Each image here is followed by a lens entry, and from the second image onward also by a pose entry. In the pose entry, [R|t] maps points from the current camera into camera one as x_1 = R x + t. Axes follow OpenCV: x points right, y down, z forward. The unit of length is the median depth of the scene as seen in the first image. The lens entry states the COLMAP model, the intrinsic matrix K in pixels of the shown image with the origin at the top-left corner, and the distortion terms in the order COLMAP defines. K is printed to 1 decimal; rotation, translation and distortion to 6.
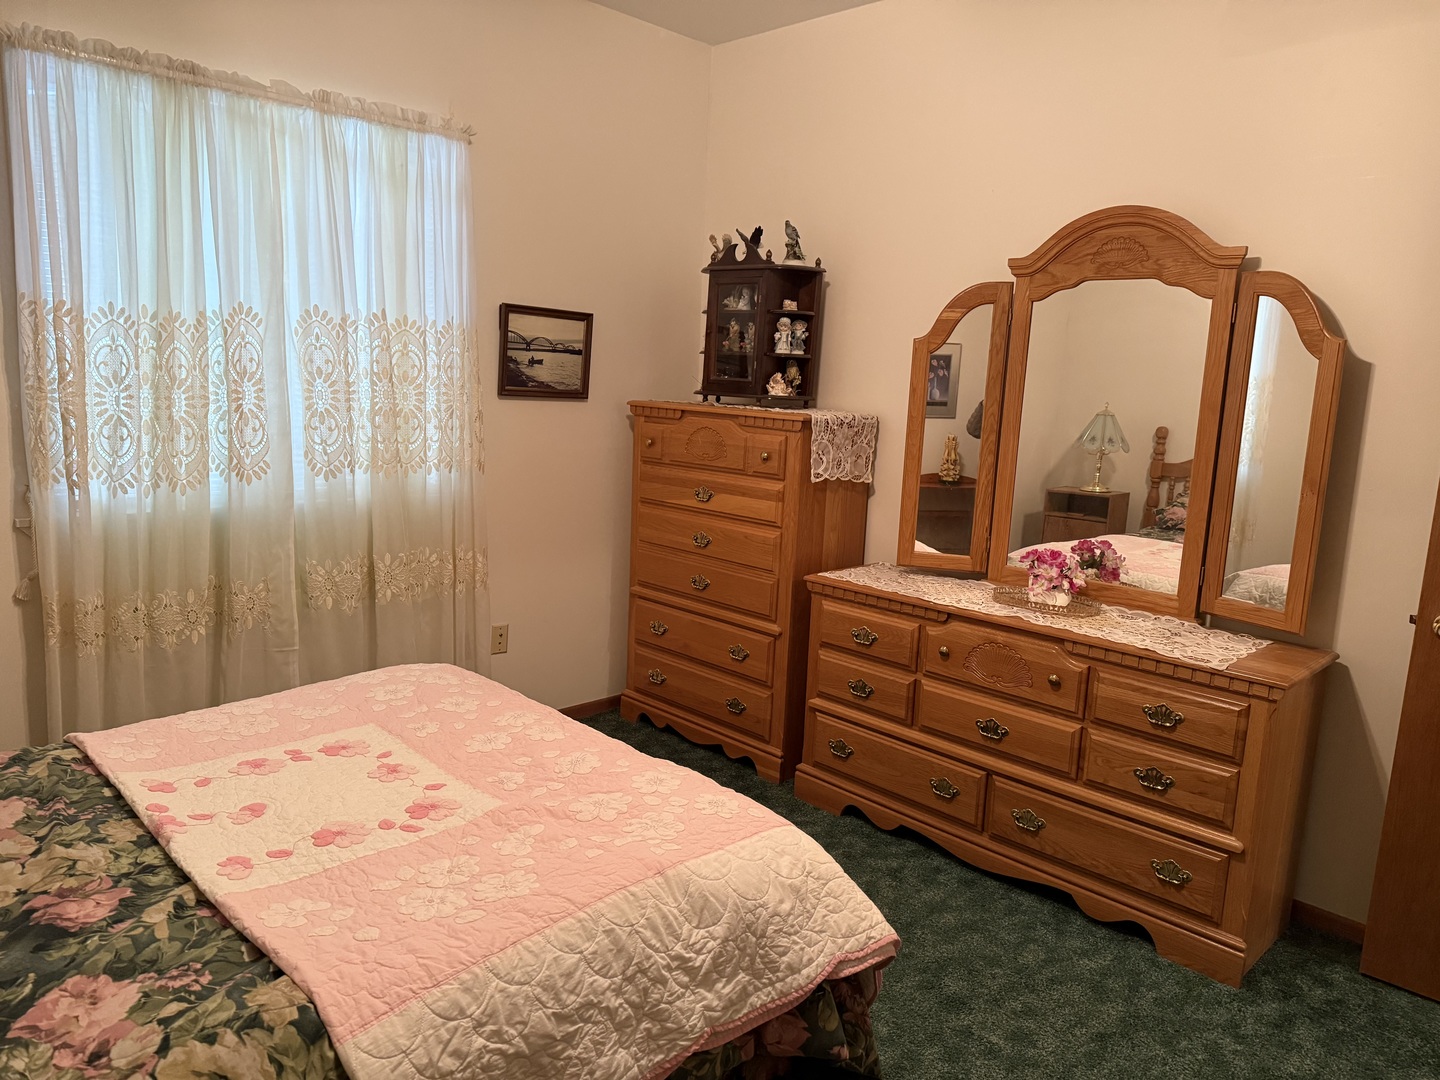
lens RADIAL K [[1014.6, 0, 723.8], [0, 1014.6, 535.9], [0, 0, 1]] dist [0.087471, -0.060953]
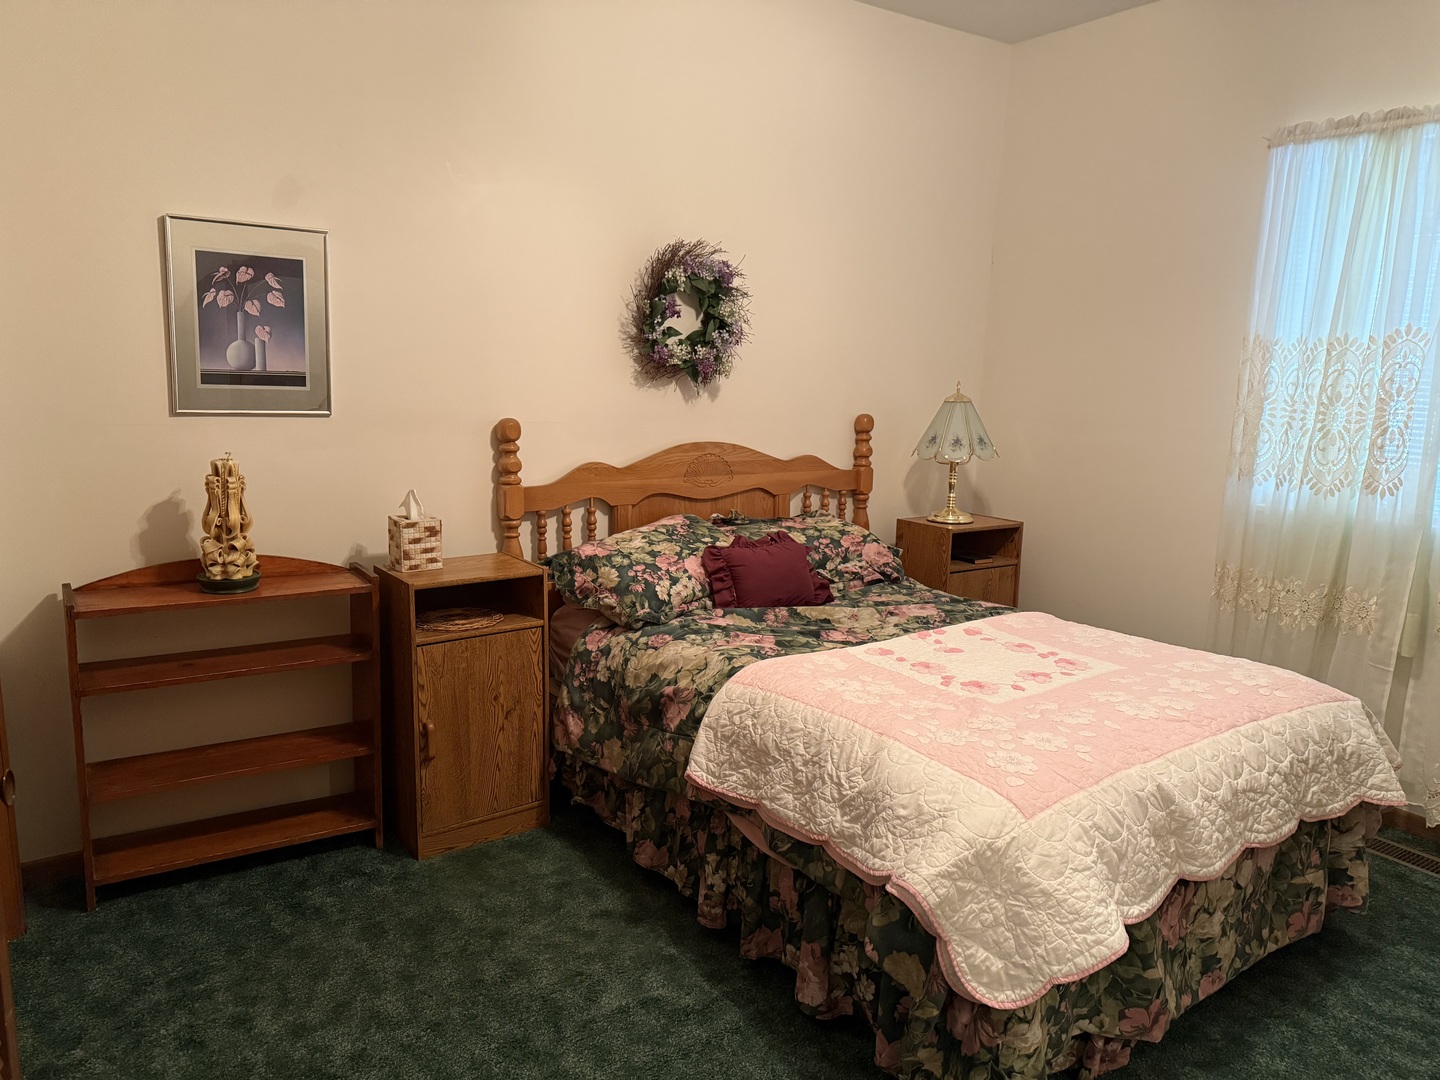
lens RADIAL K [[1014.6, 0, 719.1], [0, 1014.6, 542.4], [0, 0, 1]] dist [0.087471, -0.060953]
pose [[-0.167102, 0.124874, -0.978000, 1.151264], [-0.196060, 0.967928, 0.157087, -0.070322], [0.966249, 0.217996, -0.137260, 0.869496]]
